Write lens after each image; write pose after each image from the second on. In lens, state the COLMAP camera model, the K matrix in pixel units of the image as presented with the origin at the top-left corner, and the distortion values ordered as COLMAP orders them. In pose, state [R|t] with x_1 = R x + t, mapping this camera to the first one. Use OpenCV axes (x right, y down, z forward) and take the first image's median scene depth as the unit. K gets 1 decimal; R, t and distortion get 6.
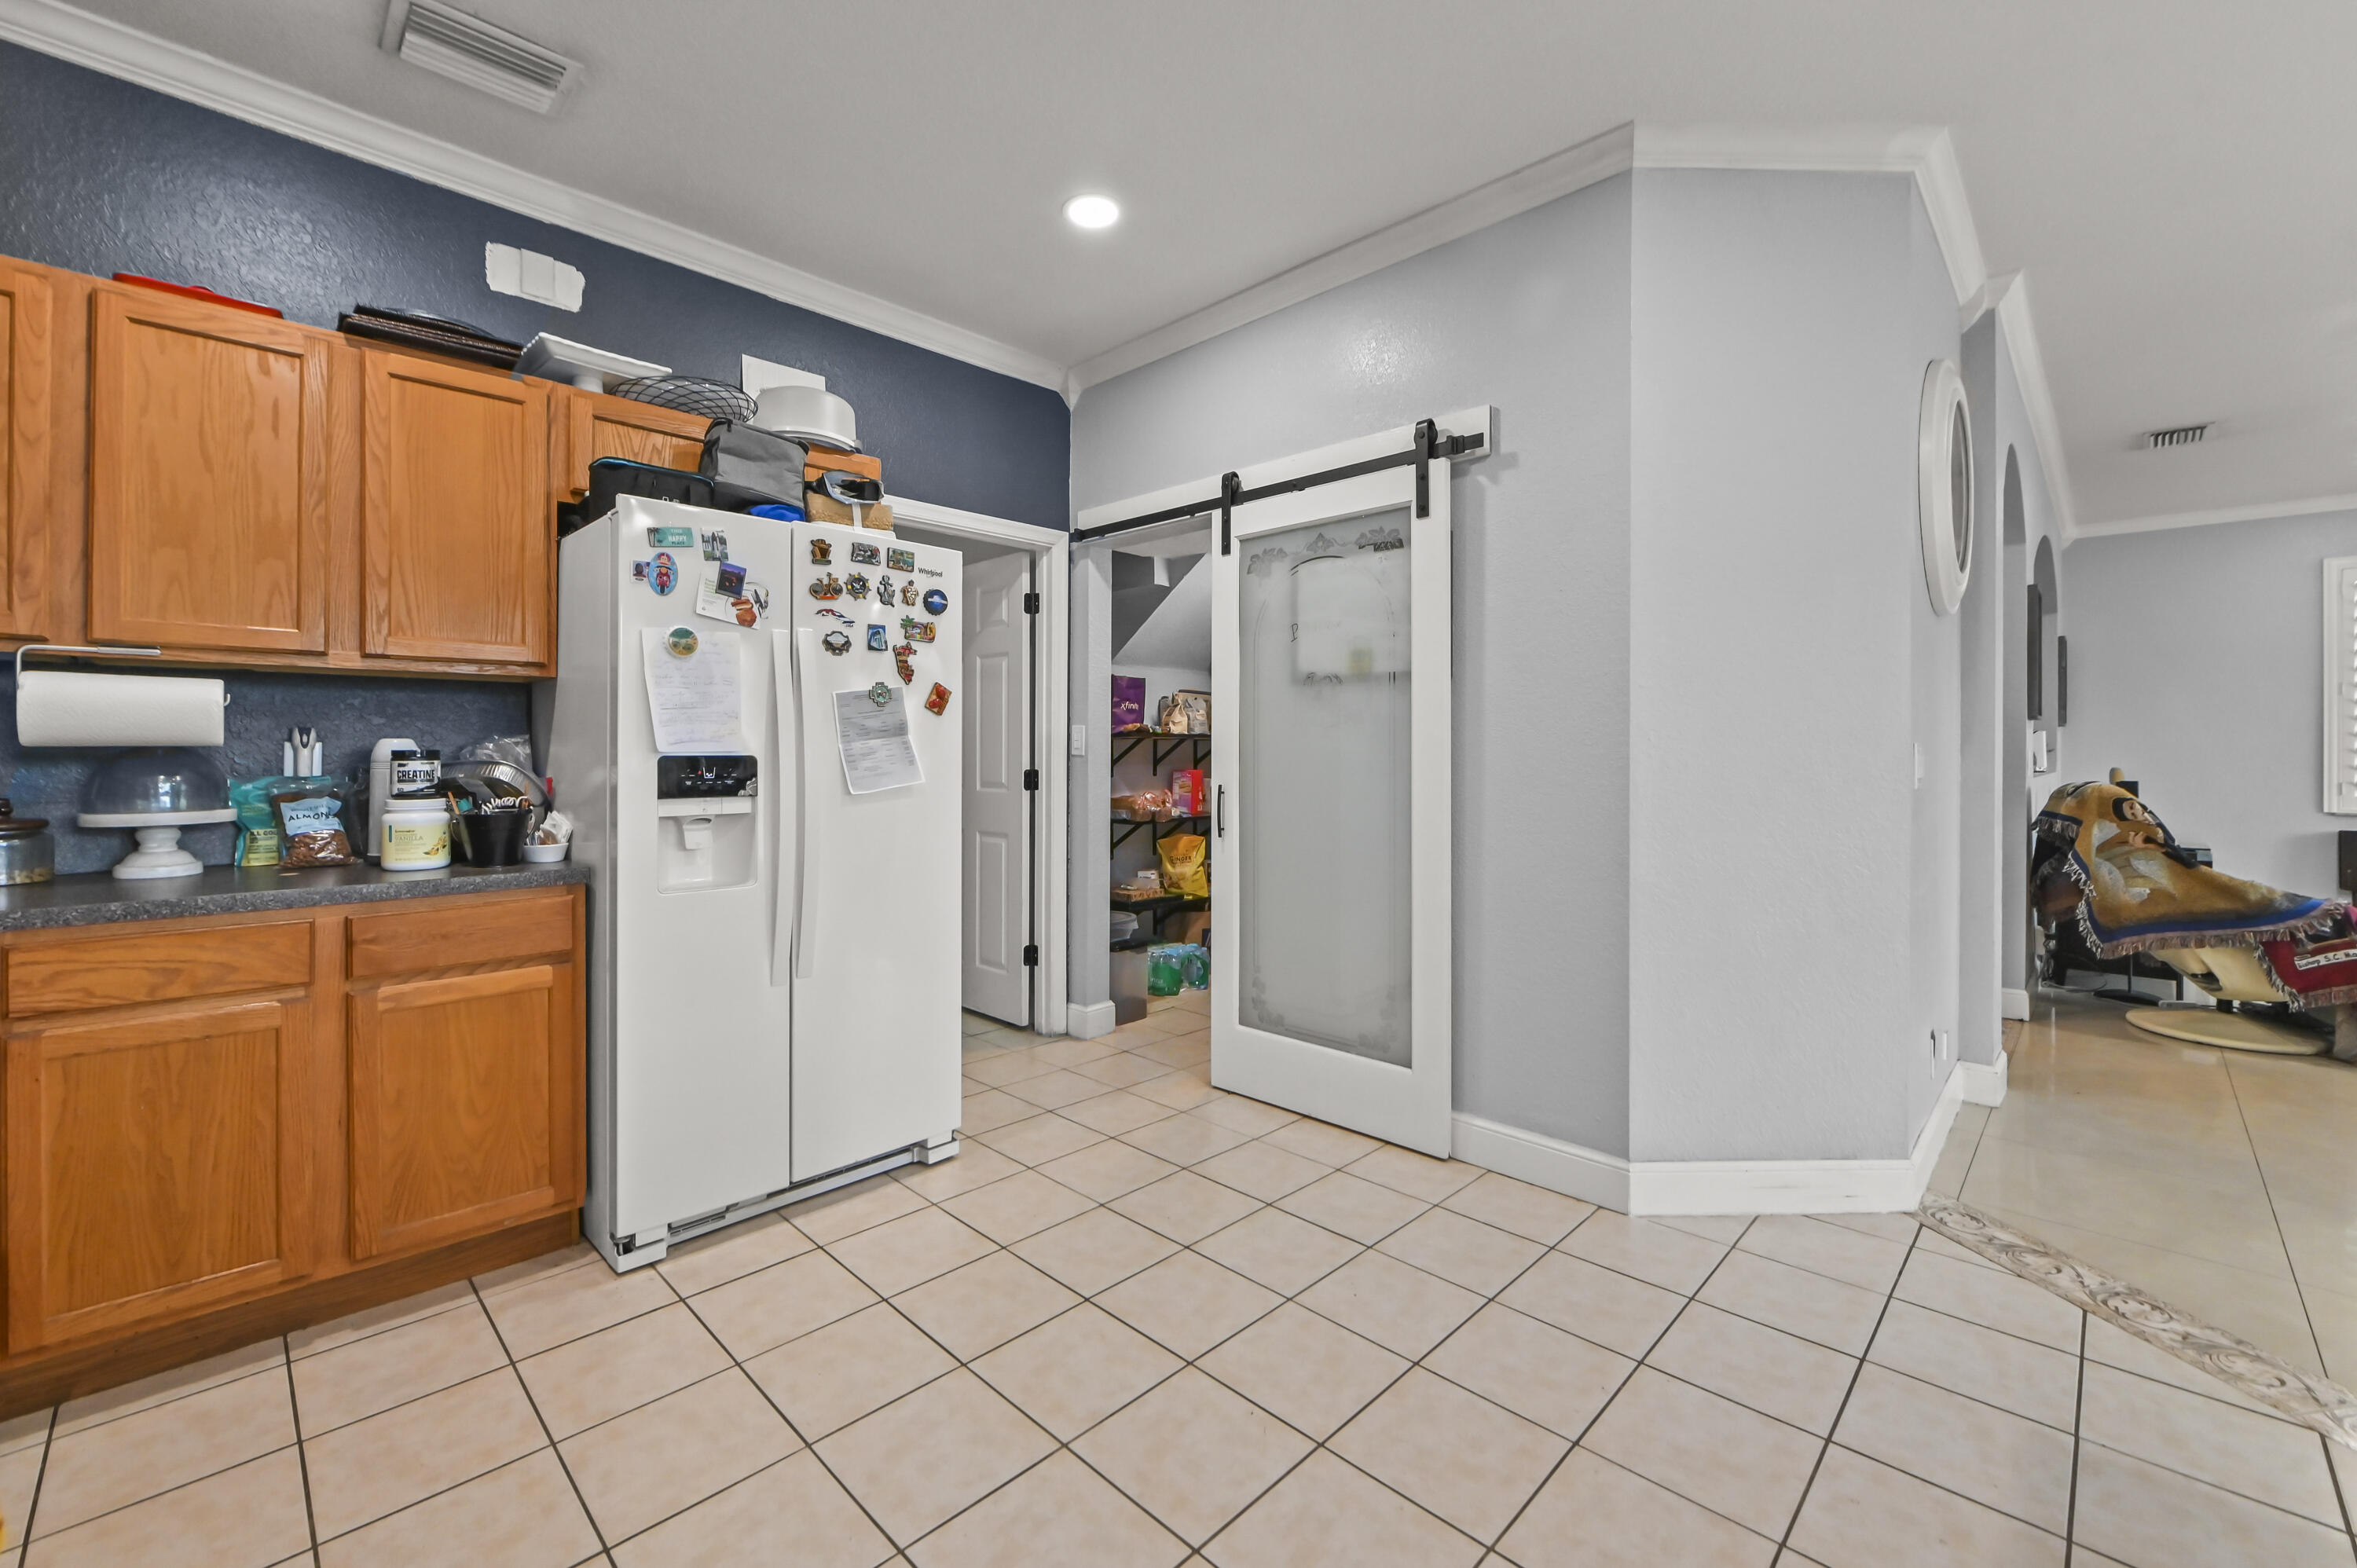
lens RADIAL K [[950.3, 0, 1206.2], [0, 950.3, 753.4], [0, 0, 1]] dist [-0.002011, -0.000535]
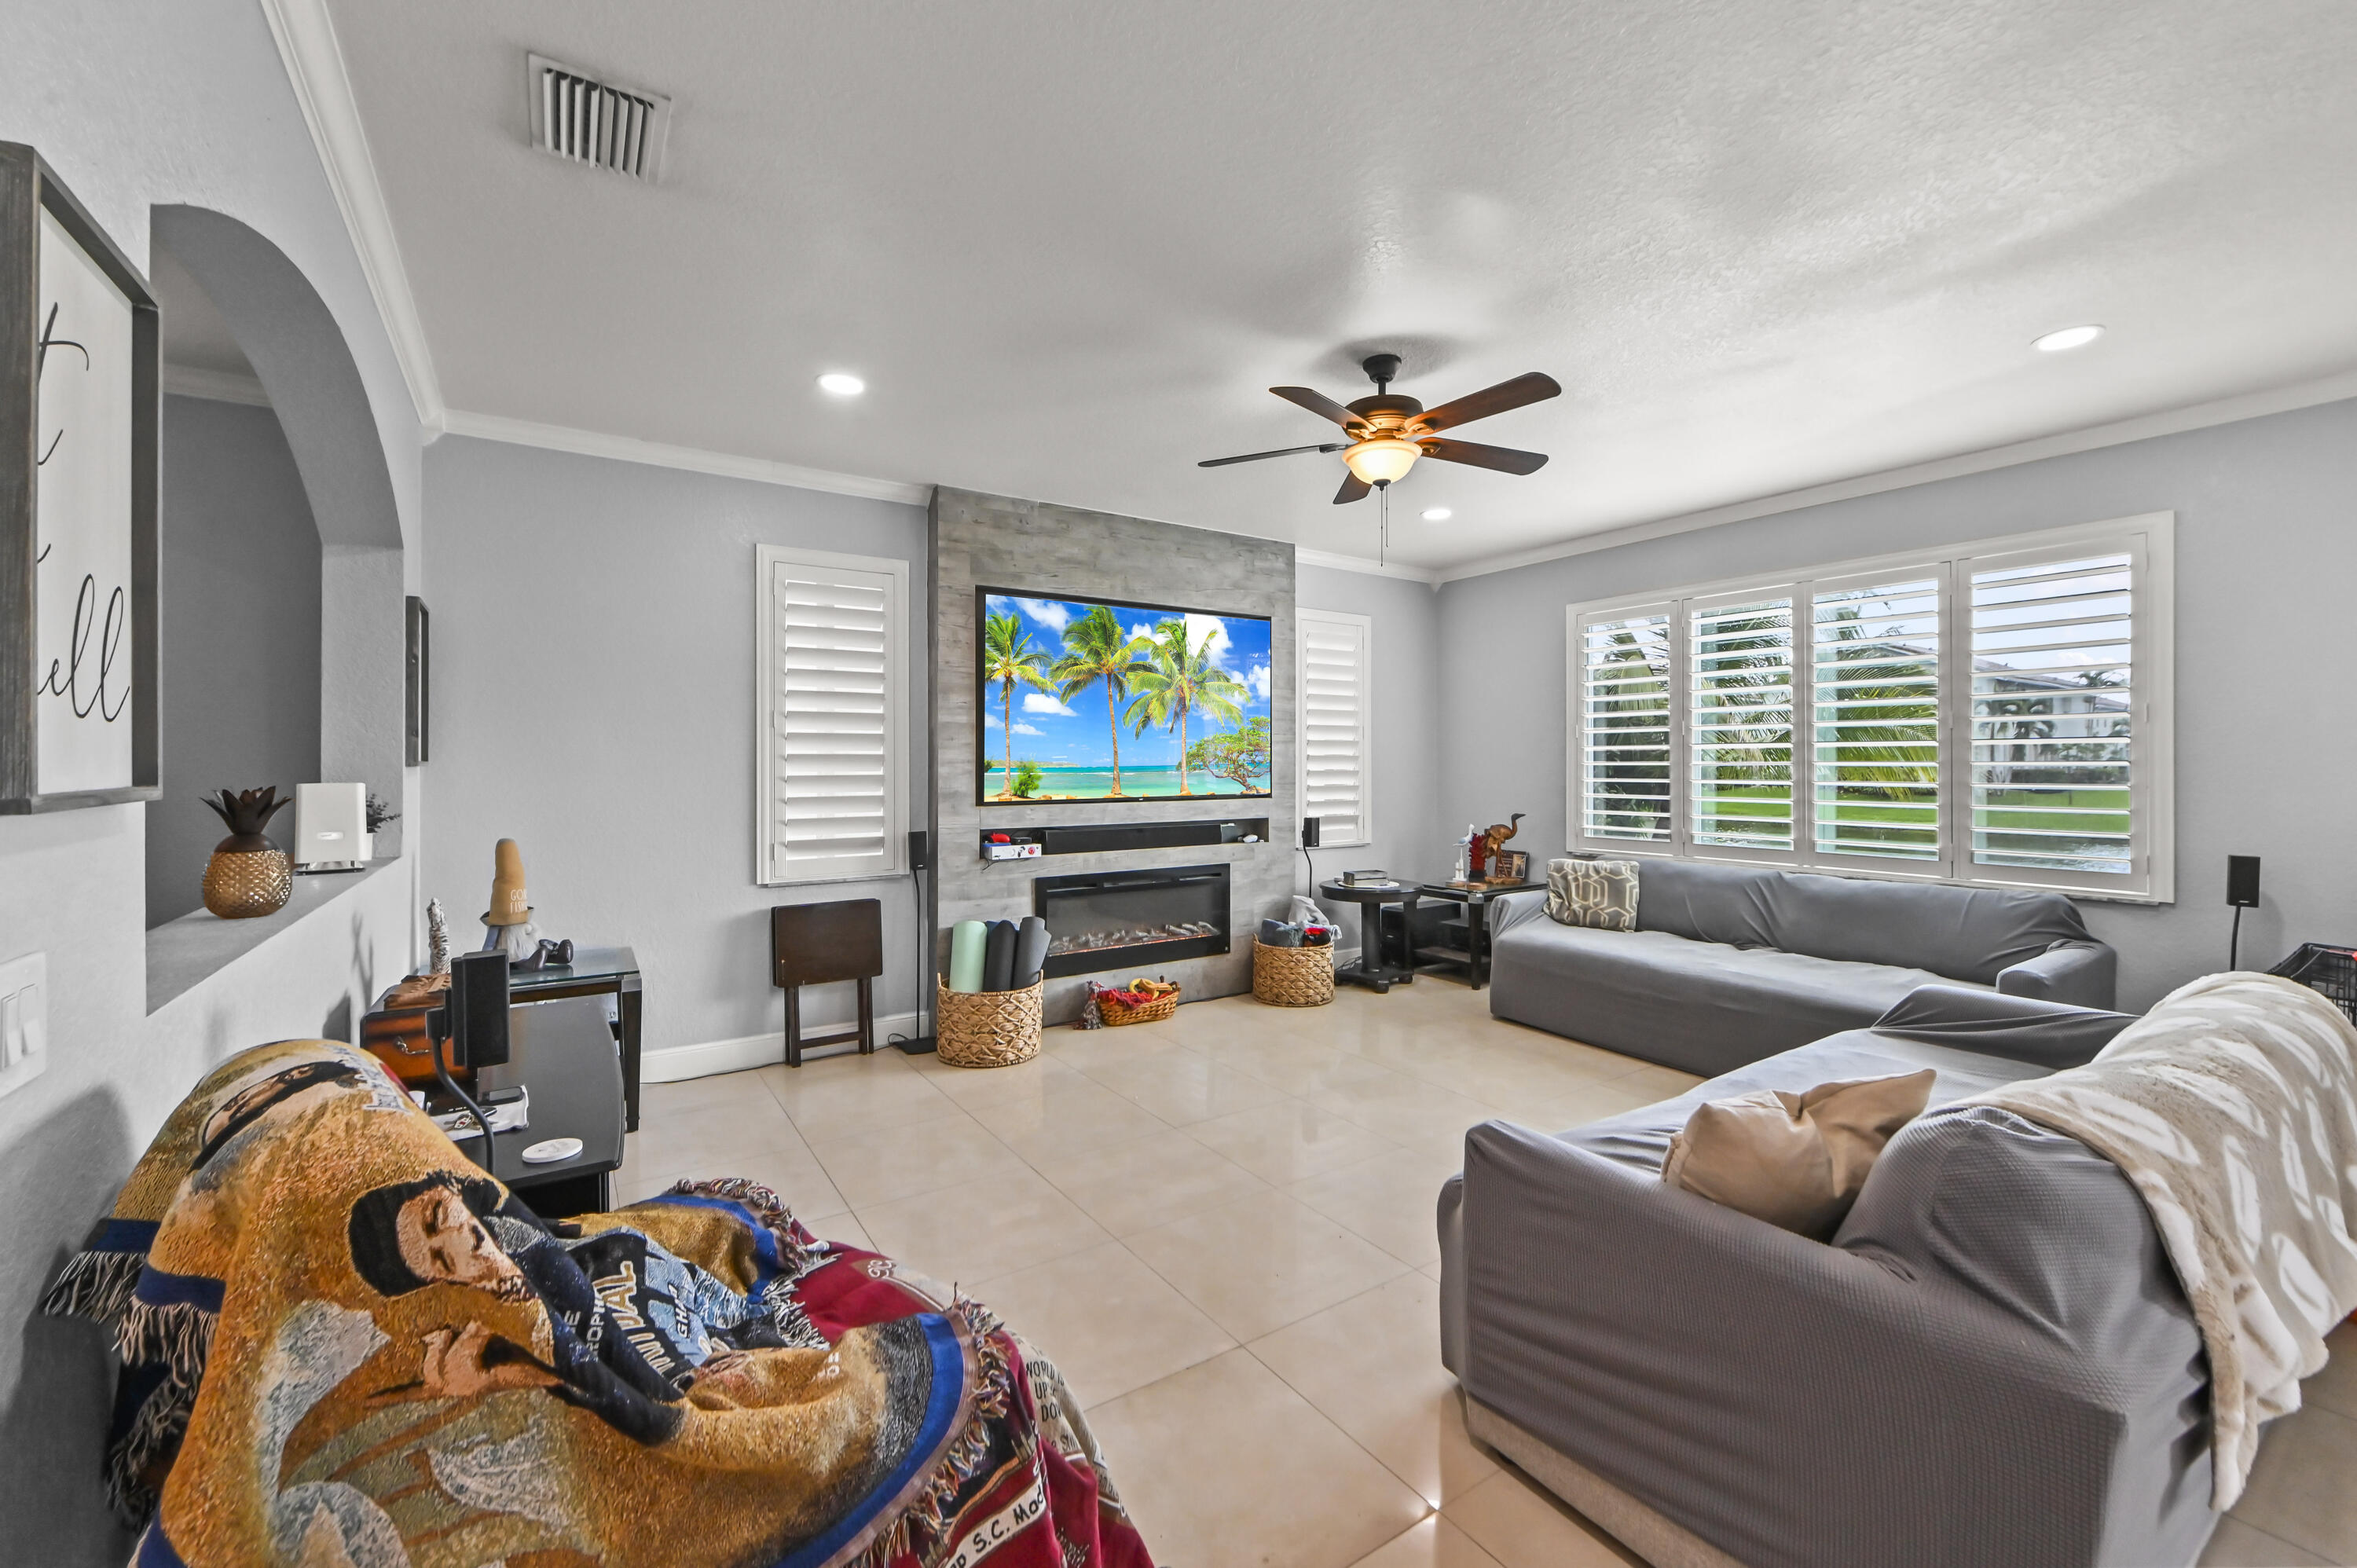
lens RADIAL K [[950.3, 0, 1181.4], [0, 950.3, 770.5], [0, 0, 1]] dist [-0.002011, -0.000535]
pose [[0.218443, -0.010822, 0.975790, 0.481861], [0.003356, 0.999941, 0.010339, -0.031110], [-0.975844, 0.001016, 0.218467, 0.470315]]
